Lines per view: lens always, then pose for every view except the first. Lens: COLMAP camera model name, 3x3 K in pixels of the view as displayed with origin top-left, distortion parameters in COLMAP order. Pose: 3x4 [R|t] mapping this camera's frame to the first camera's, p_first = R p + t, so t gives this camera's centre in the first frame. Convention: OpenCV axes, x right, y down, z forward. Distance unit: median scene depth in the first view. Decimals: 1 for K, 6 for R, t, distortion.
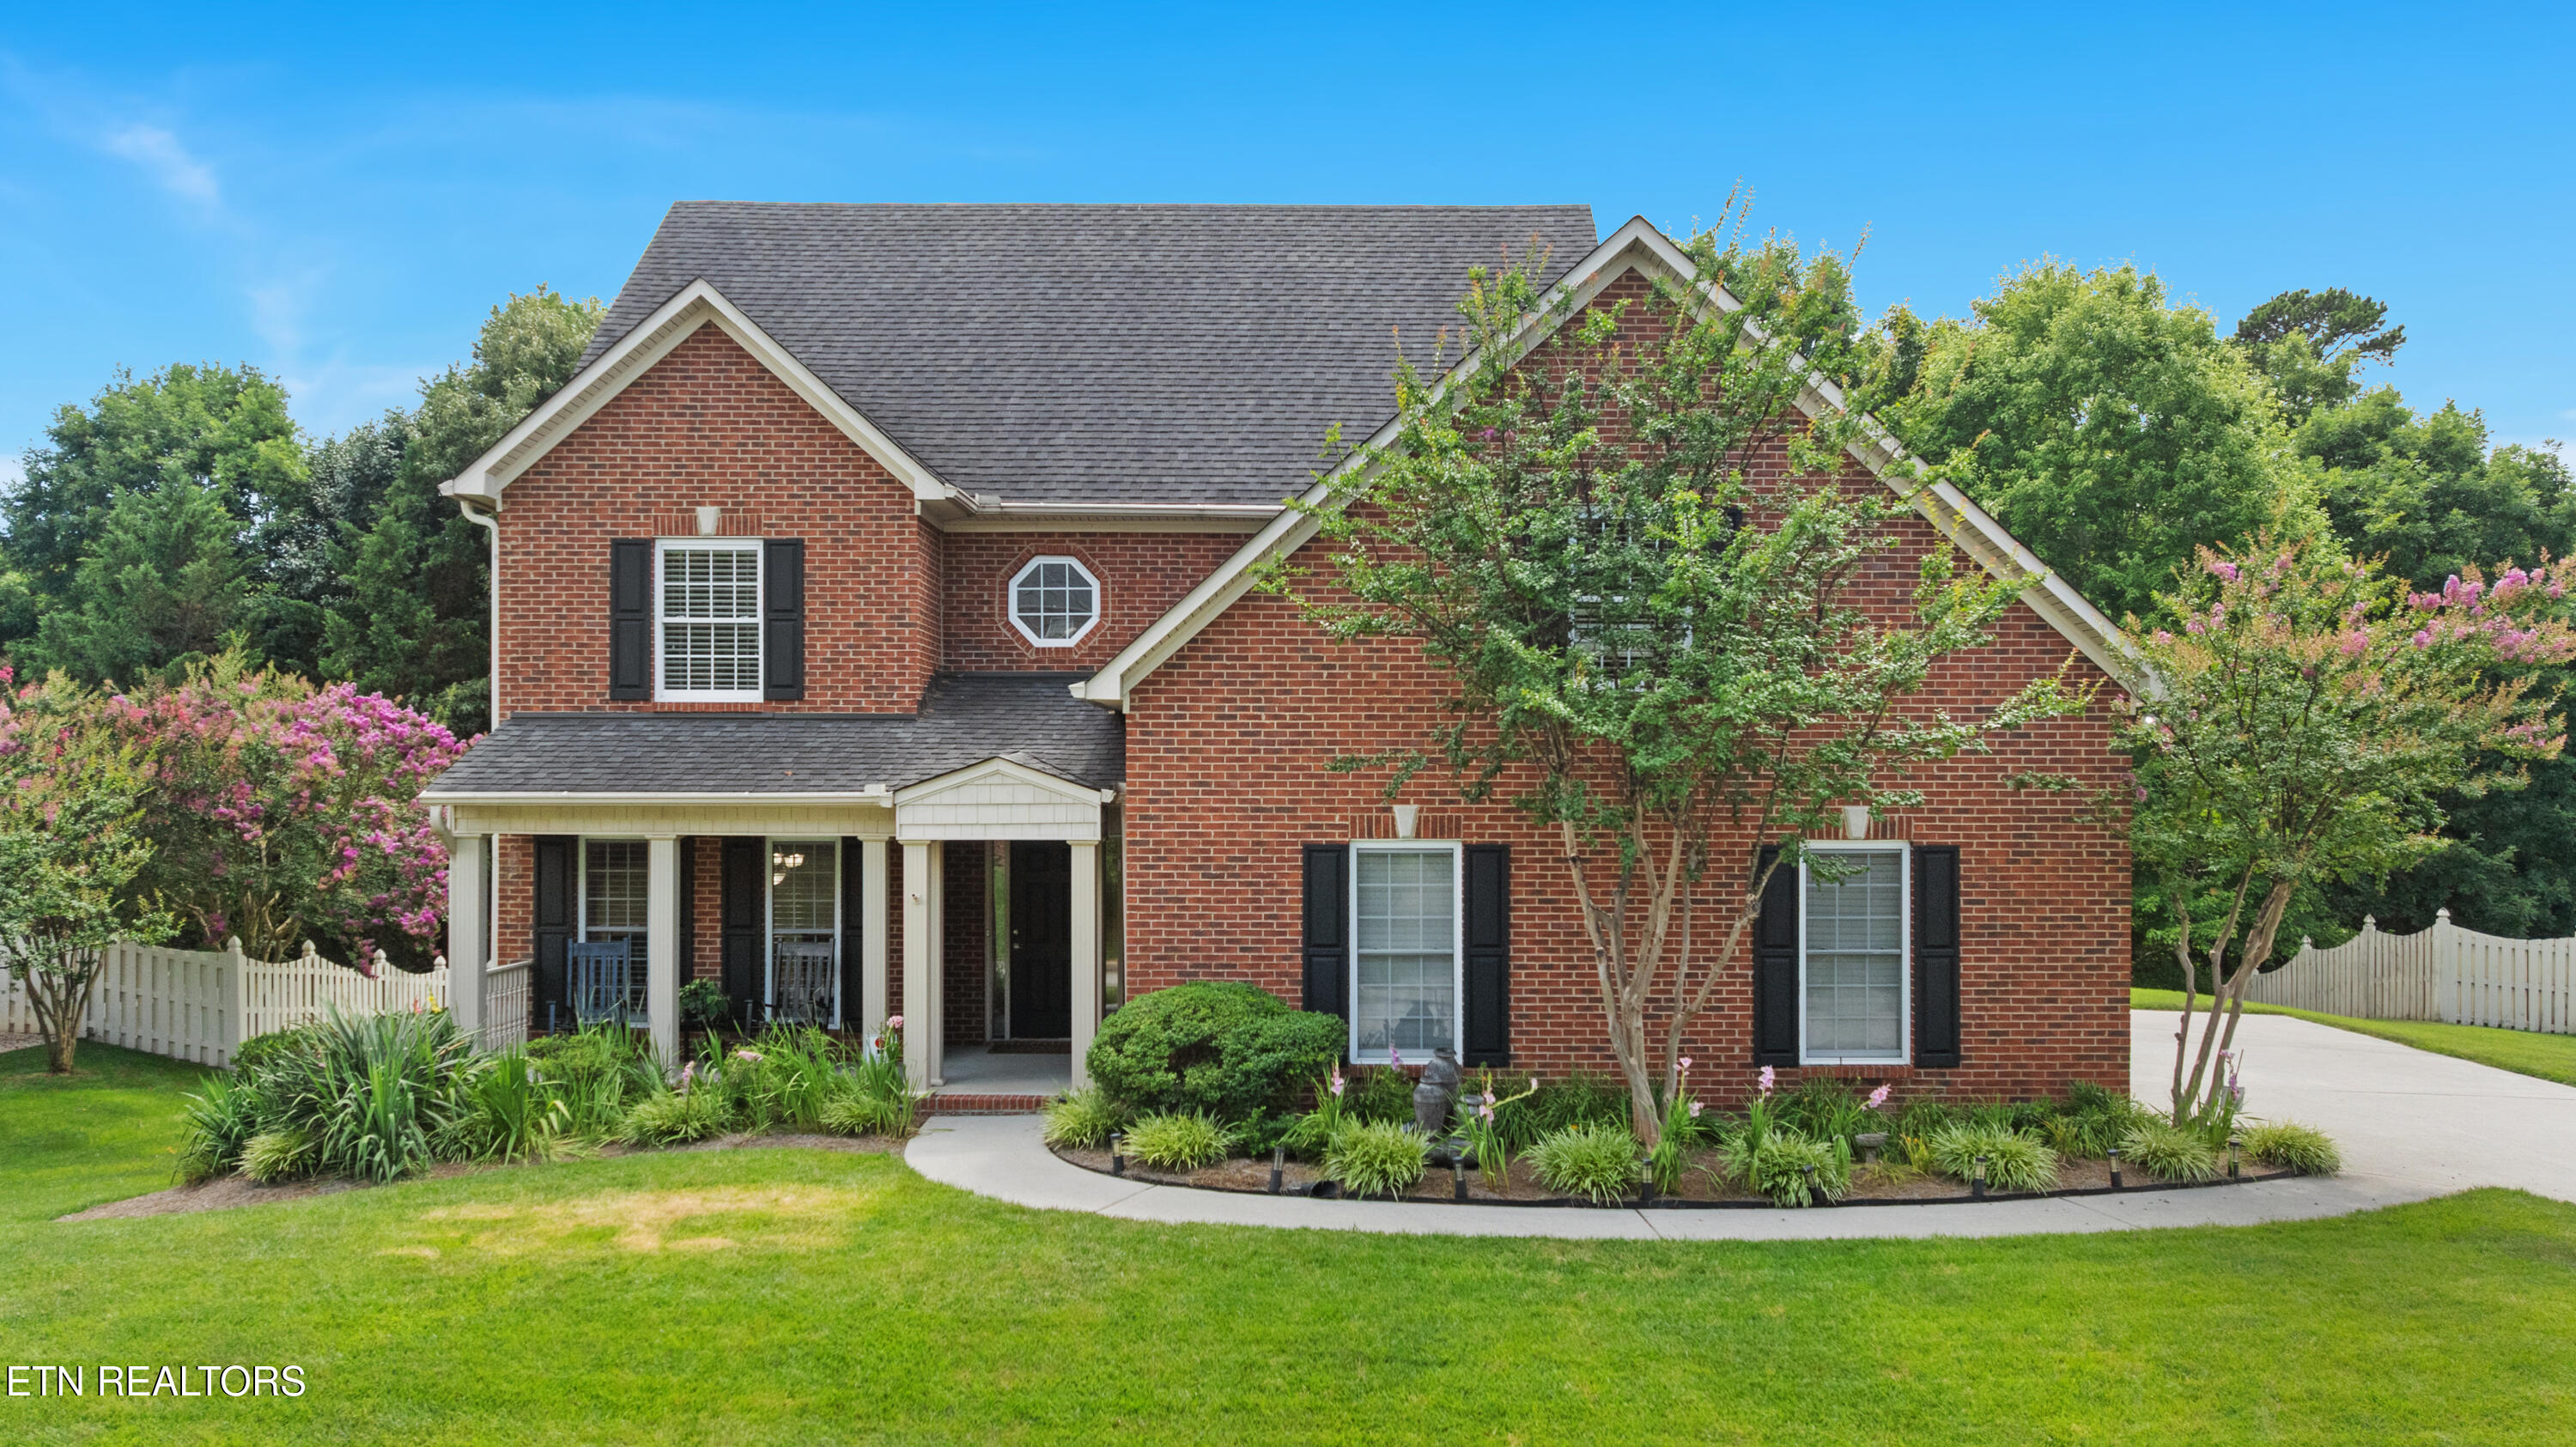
lens RADIAL K [[2044.4, 0, 1288.0], [0, 2044.4, 723.5], [0, 0, 1]] dist [-0.001897, -0.000238]
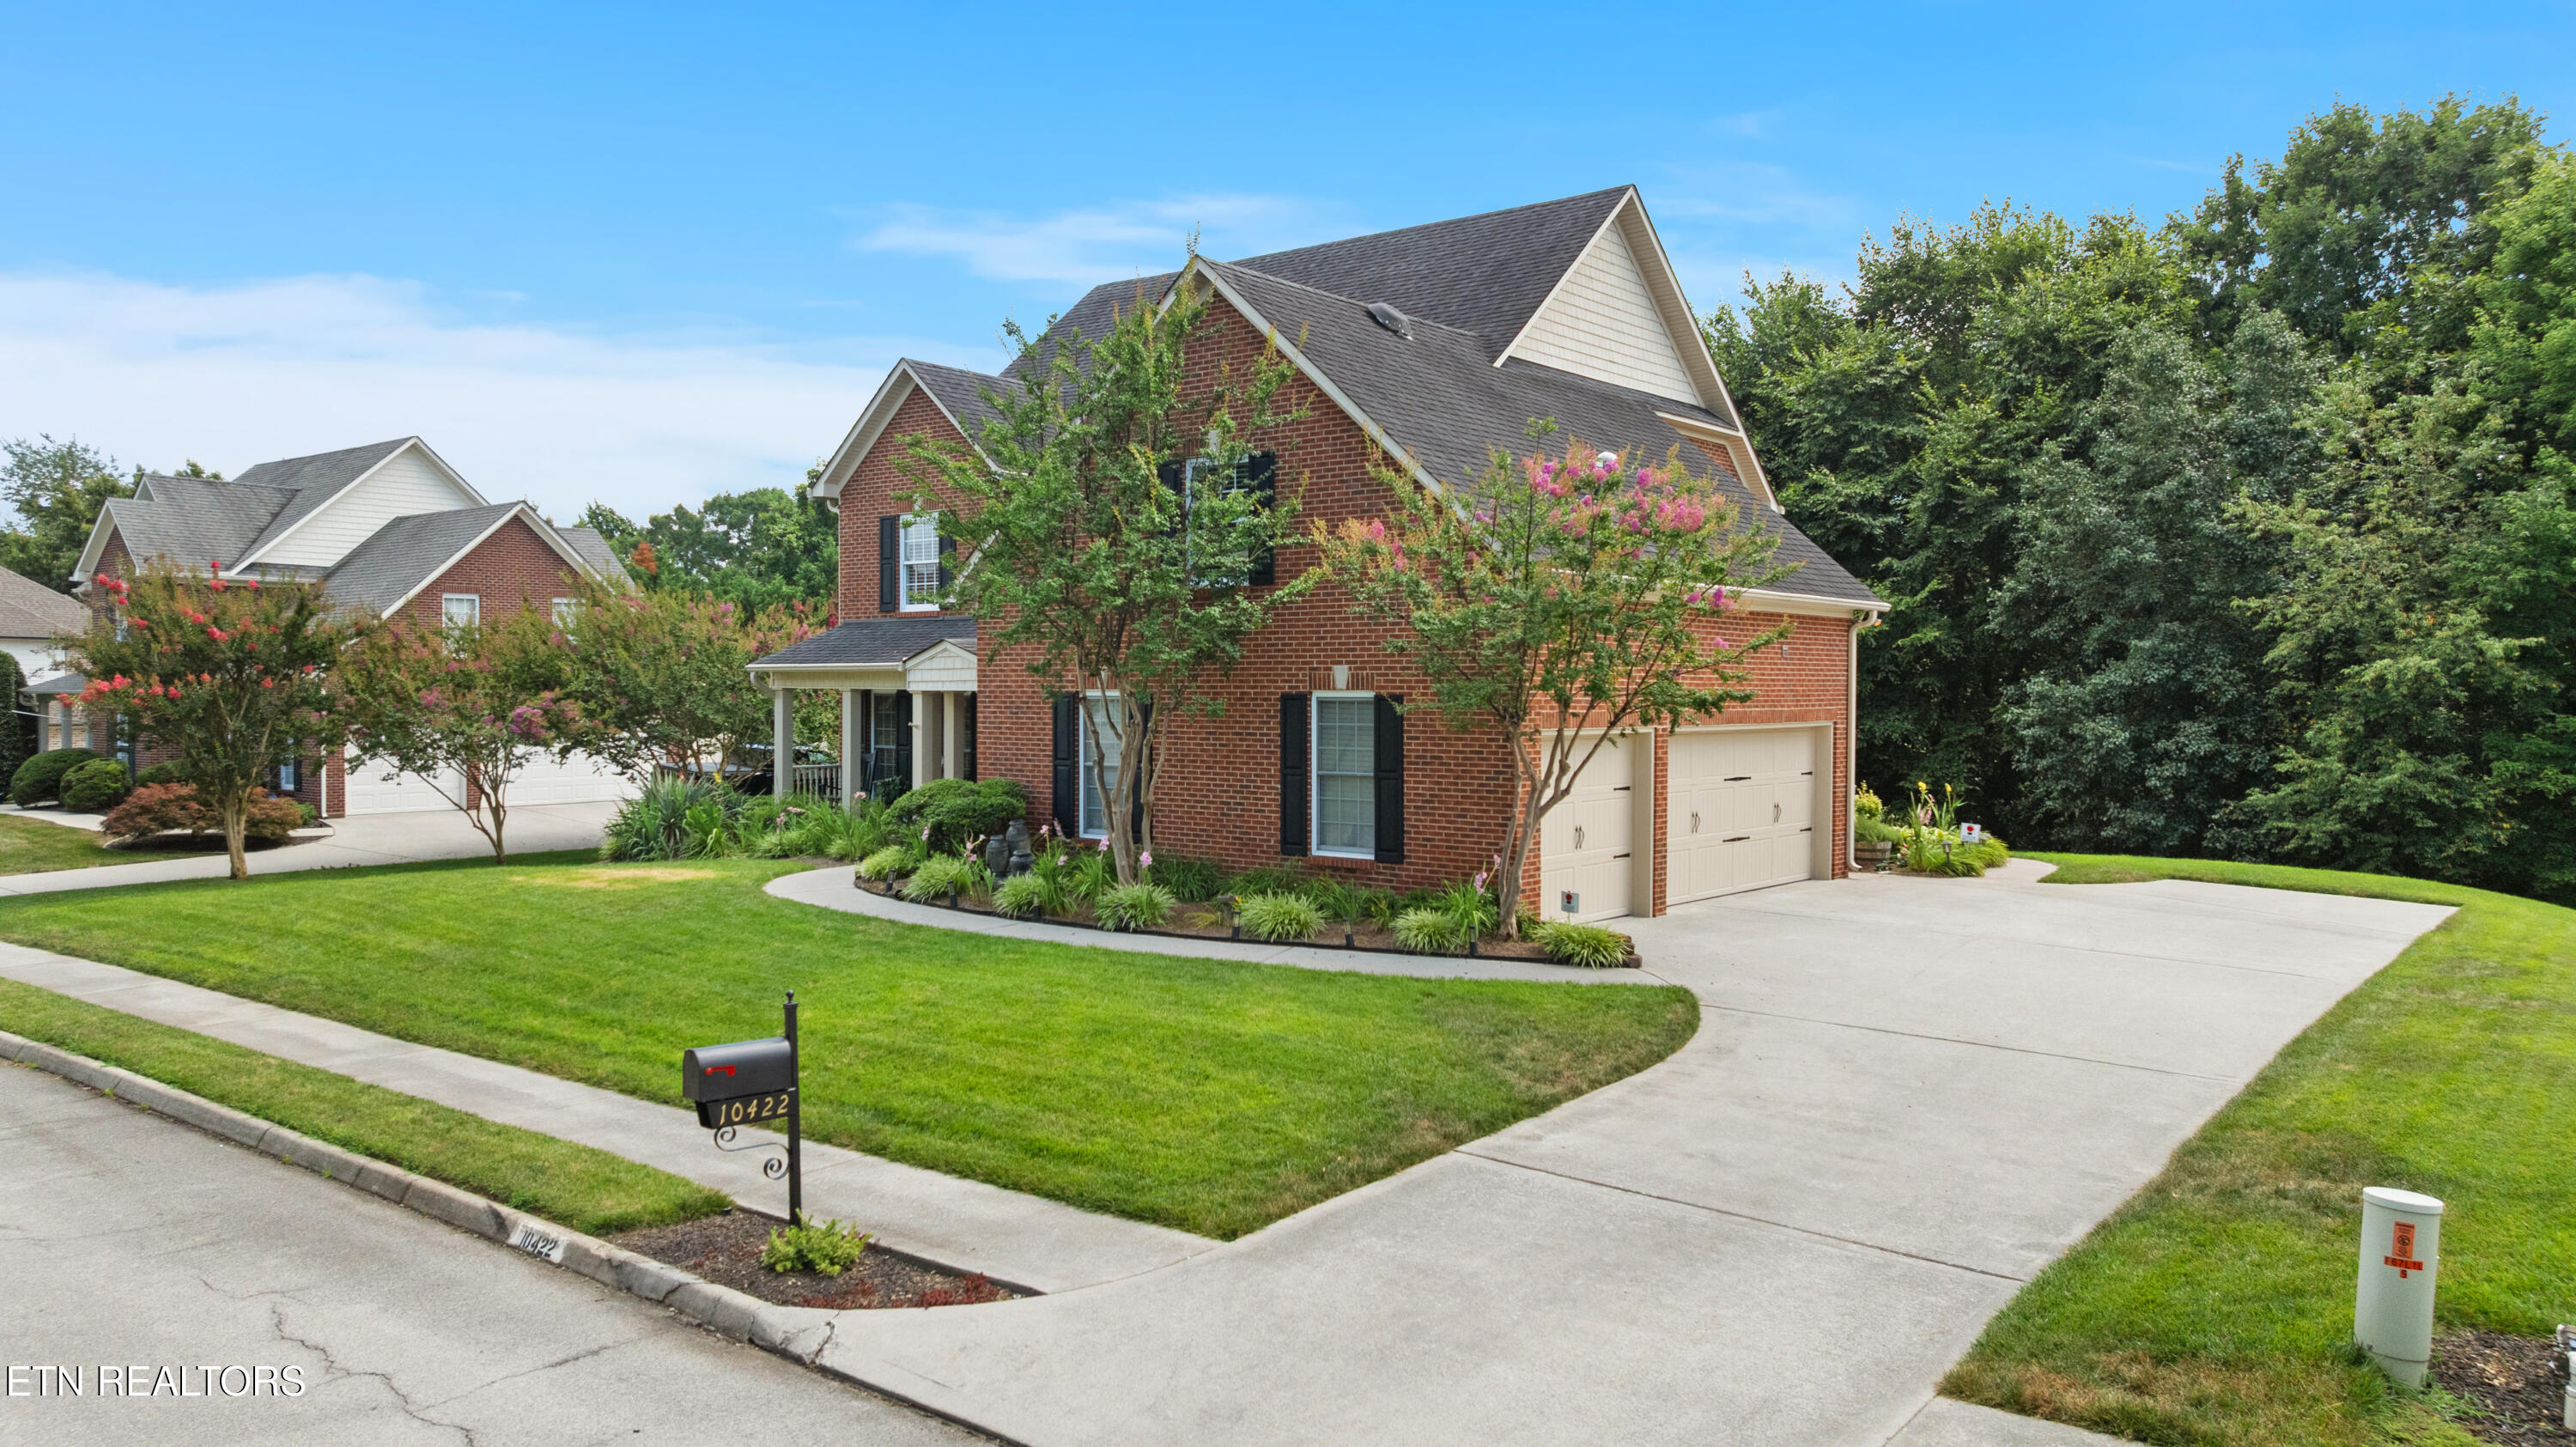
lens RADIAL K [[1778.1, 0, 1288.0], [0, 1778.1, 723.5], [0, 0, 1]] dist [-0.017042, -0.001064]
pose [[0.770954, 0.012653, -0.636765, 0.969537], [0.018747, 0.998919, 0.042546, 0.027956], [0.636615, -0.044739, 0.769883, 0.080023]]
